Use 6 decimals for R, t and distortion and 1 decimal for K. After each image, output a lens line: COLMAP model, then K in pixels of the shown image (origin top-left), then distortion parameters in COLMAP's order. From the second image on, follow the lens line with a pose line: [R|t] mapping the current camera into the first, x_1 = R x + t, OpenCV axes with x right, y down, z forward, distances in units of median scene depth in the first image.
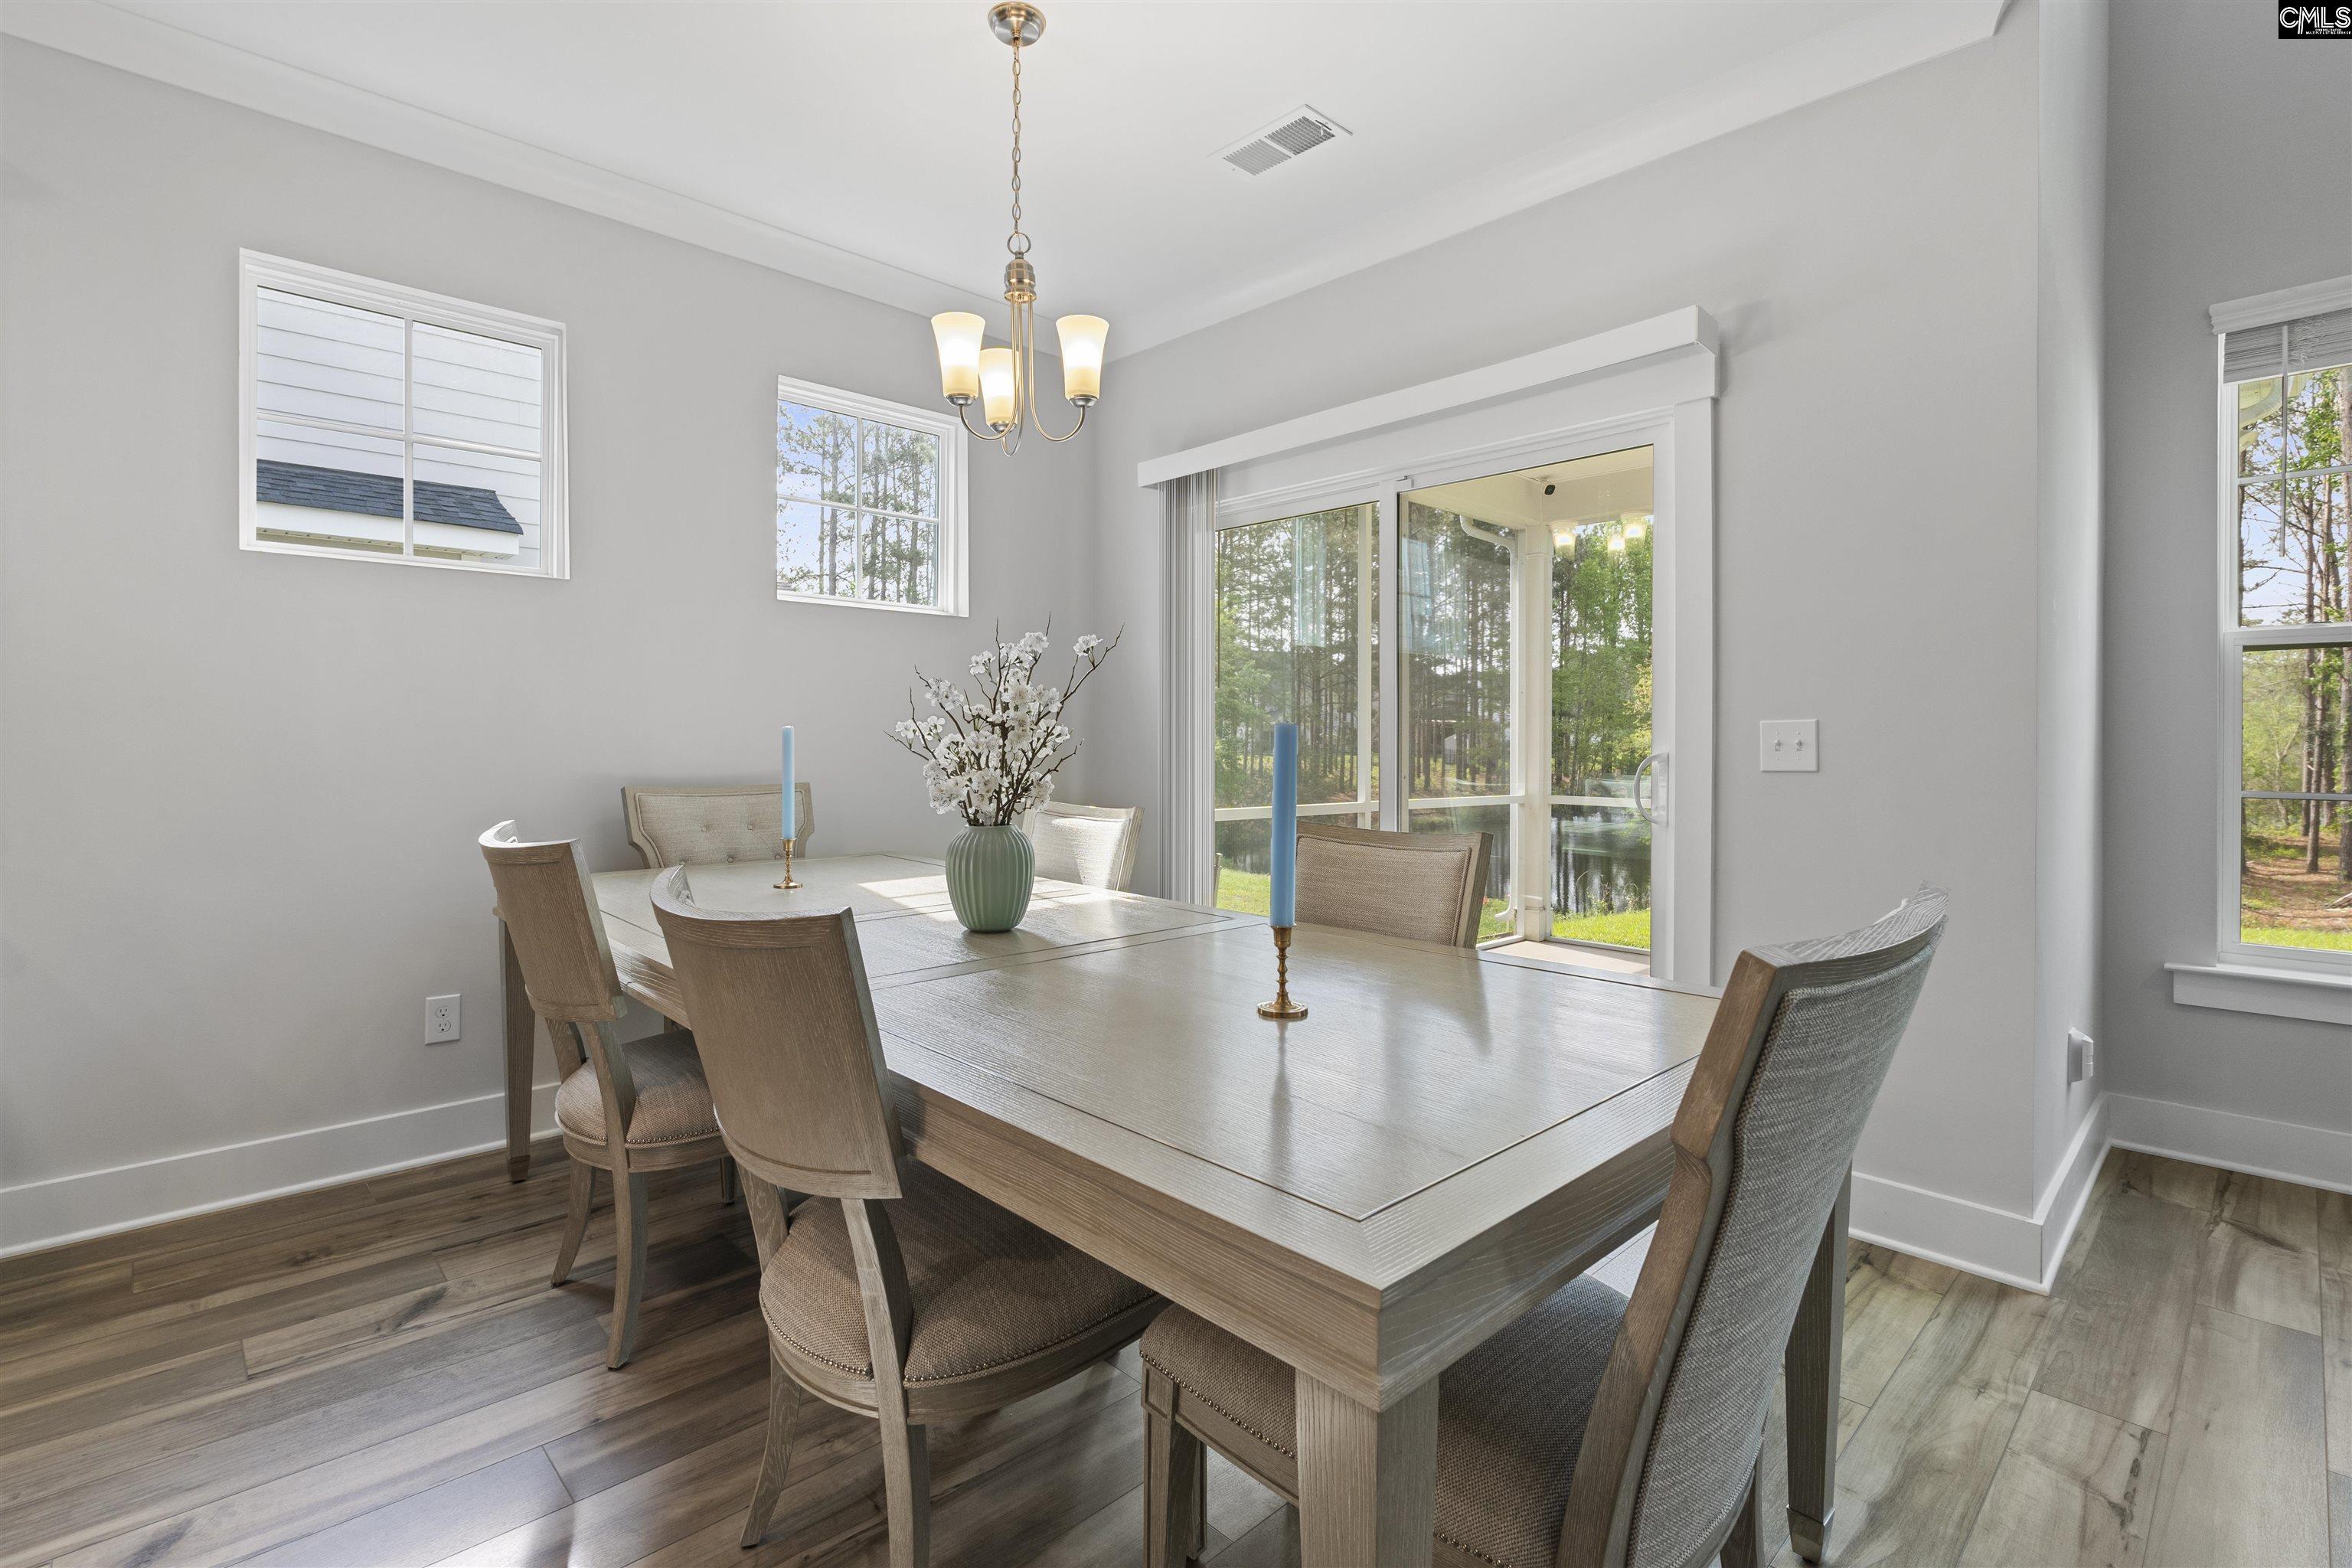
lens RADIAL K [[1079.2, 0, 1164.8], [0, 1079.2, 752.8], [0, 0, 1]] dist [-0.011383, -0.001332]
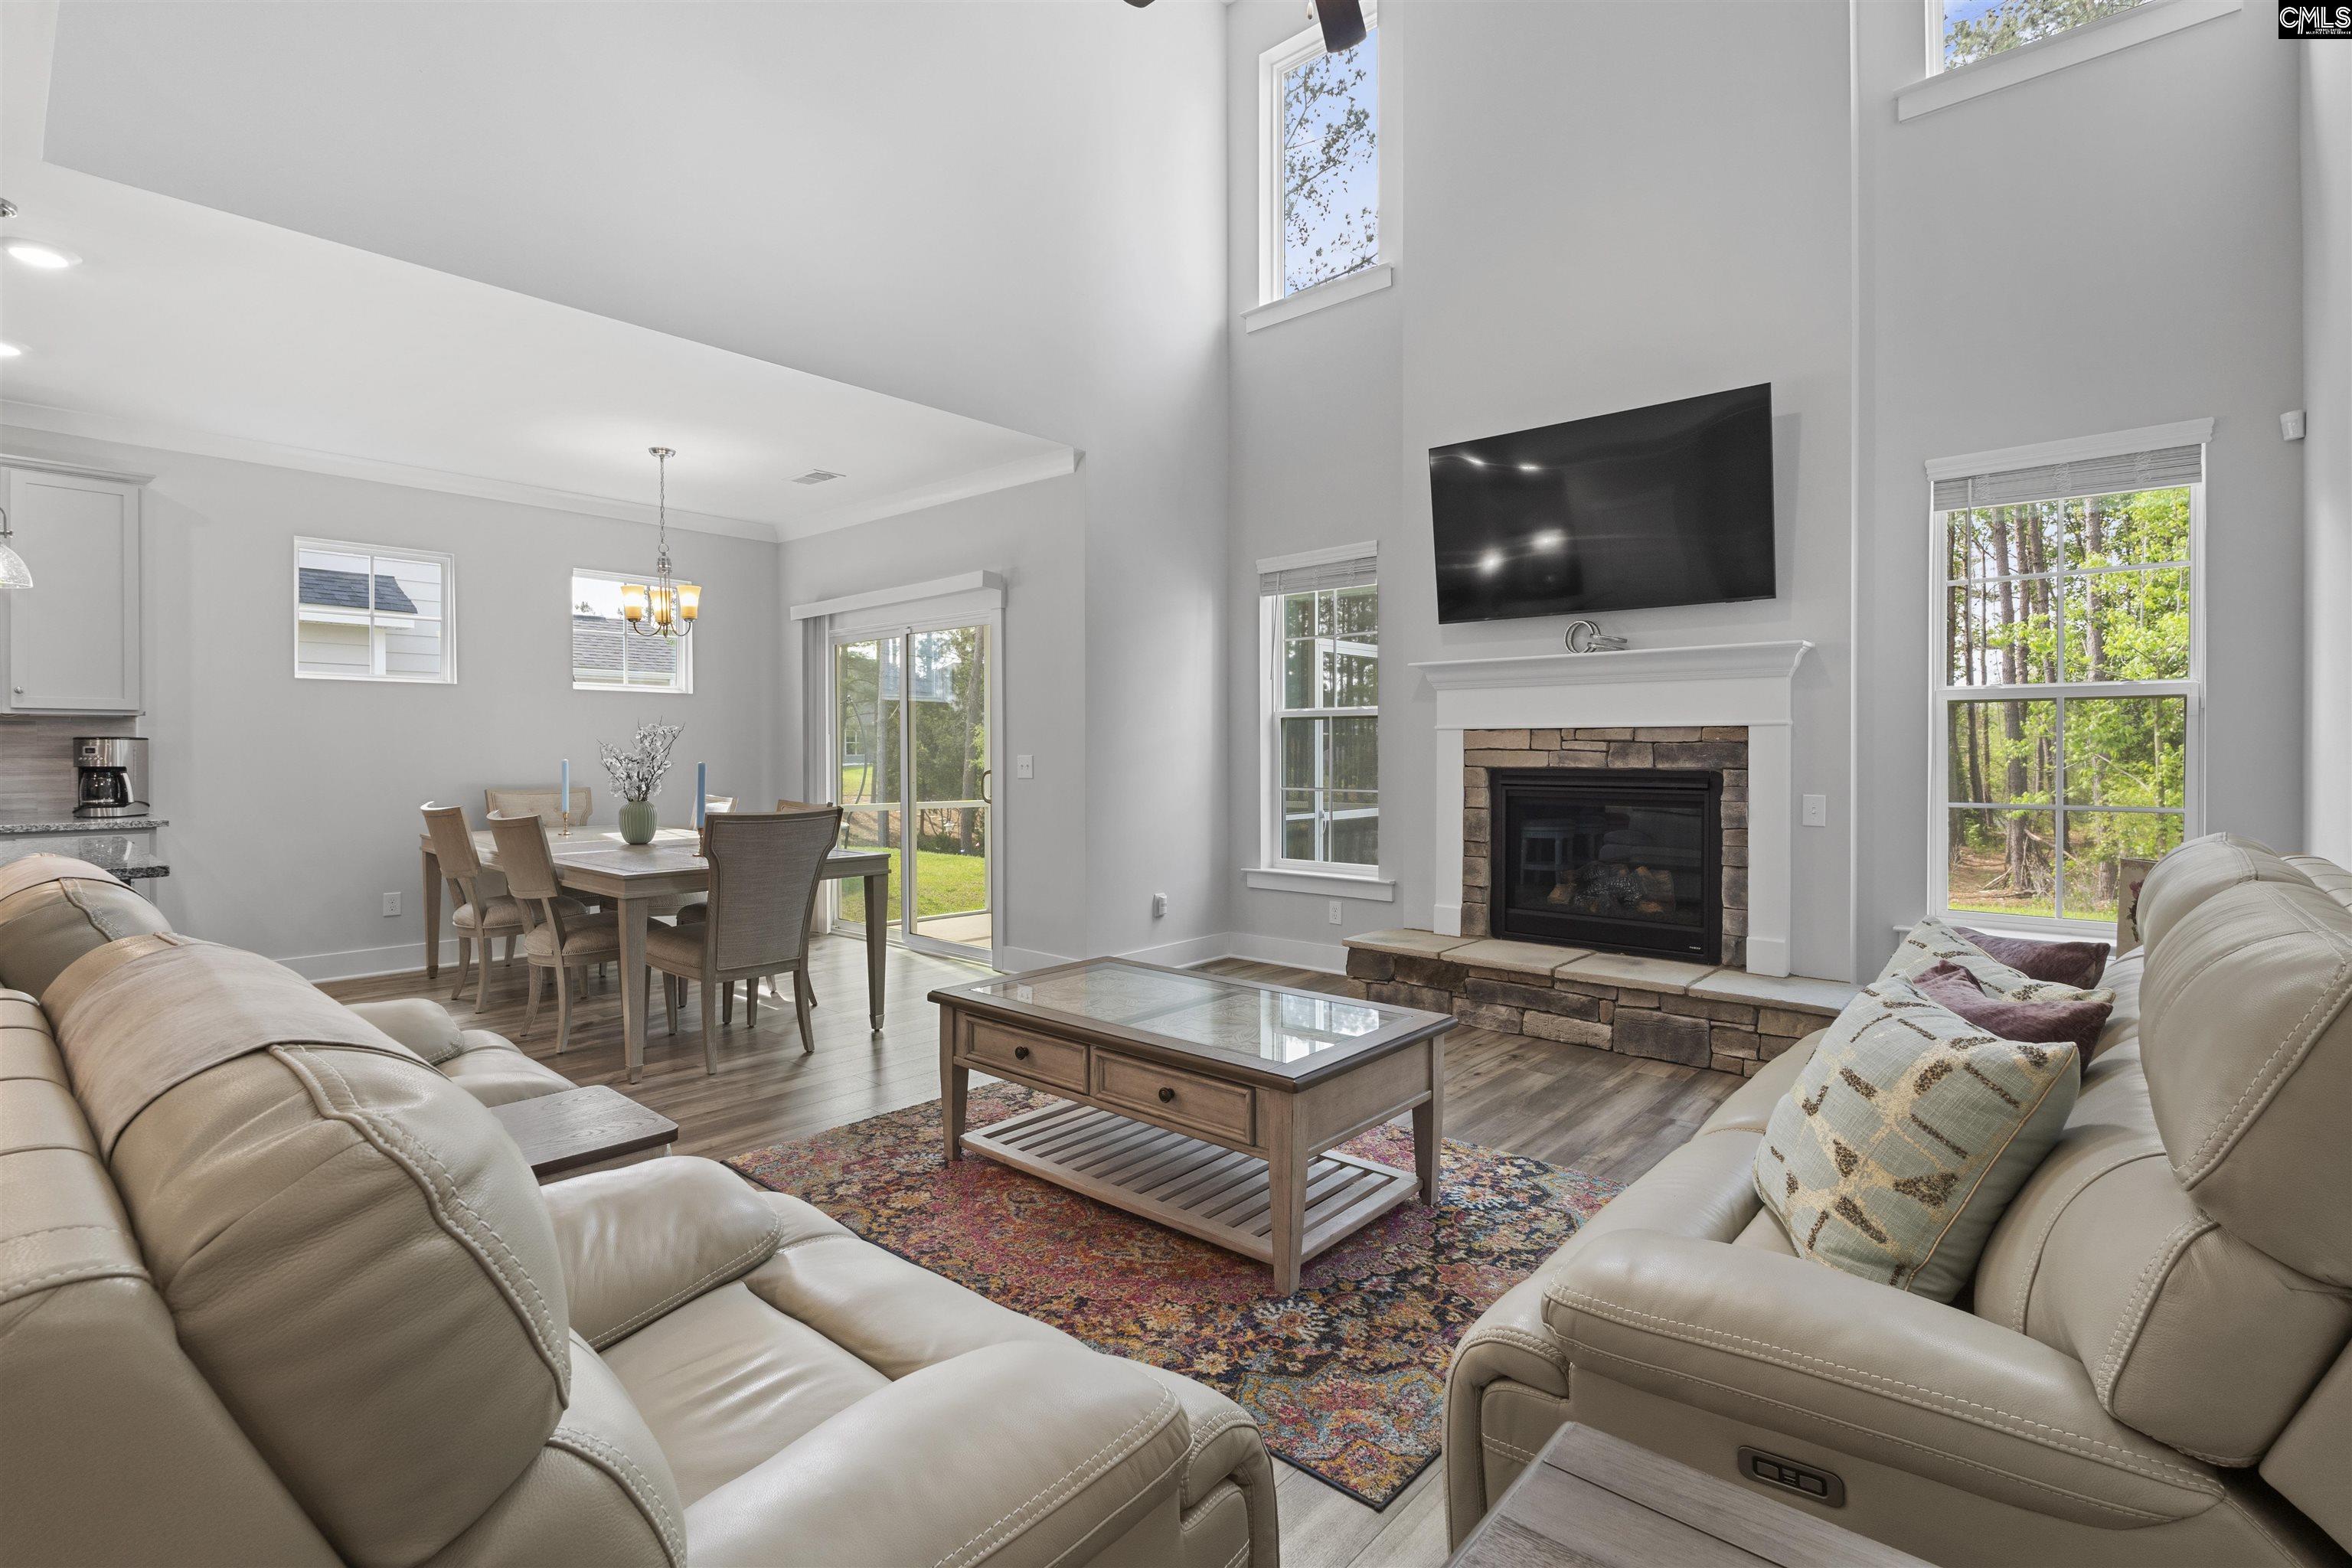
lens RADIAL K [[1079.2, 0, 1171.0], [0, 1079.2, 765.4], [0, 0, 1]] dist [-0.011383, -0.001332]
pose [[0.996098, -0.002814, 0.088206, 0.633869], [0.002888, 0.999996, -0.000714, -0.006616], [-0.088203, 0.000966, 0.996102, -1.181065]]
